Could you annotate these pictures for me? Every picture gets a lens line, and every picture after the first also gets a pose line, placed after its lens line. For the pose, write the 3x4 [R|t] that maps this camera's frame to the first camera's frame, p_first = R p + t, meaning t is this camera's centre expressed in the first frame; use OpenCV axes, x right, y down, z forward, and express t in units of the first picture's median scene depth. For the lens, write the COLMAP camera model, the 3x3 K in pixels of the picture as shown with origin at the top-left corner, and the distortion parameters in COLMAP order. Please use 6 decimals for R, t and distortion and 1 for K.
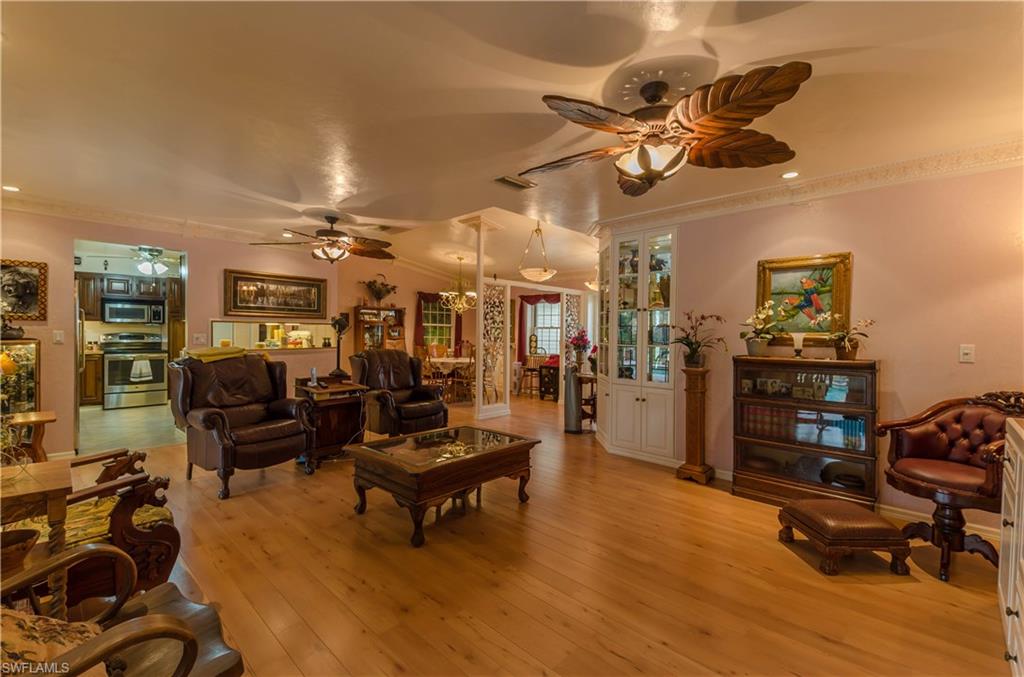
lens RADIAL K [[440.5, 0, 512.0], [0, 440.5, 338.5], [0, 0, 1]] dist [0.086611, -0.041569]
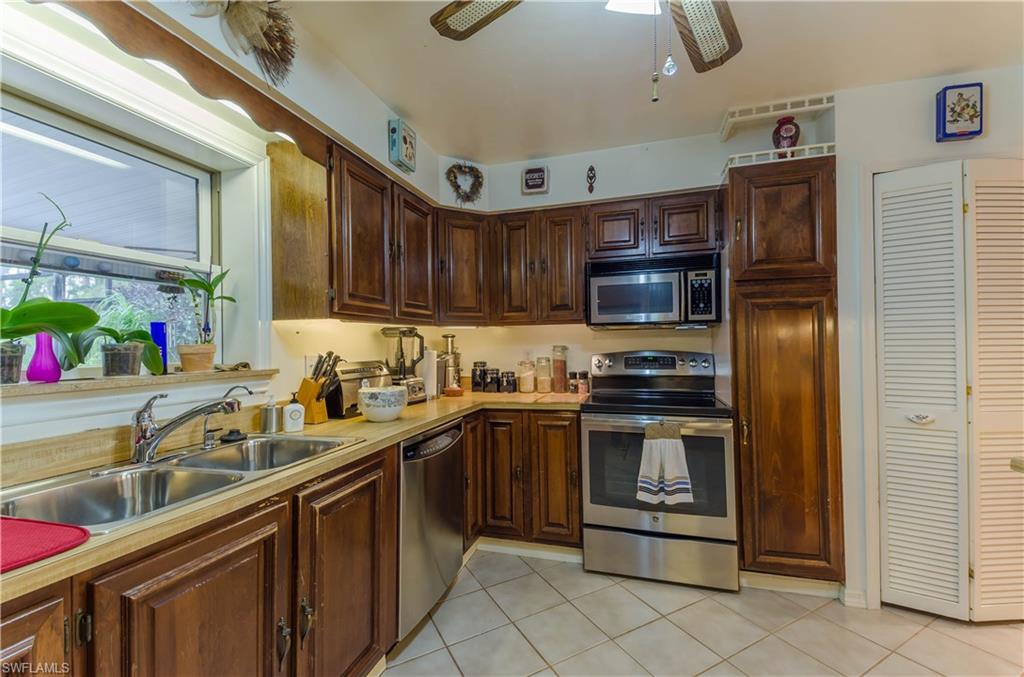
lens RADIAL K [[440.5, 0, 512.0], [0, 440.5, 338.5], [0, 0, 1]] dist [0.086611, -0.041569]
pose [[0.459433, -0.023123, -0.887911, -0.566043], [0.010928, 0.999733, -0.020381, -0.017124], [0.888145, -0.000339, 0.459563, 0.745769]]
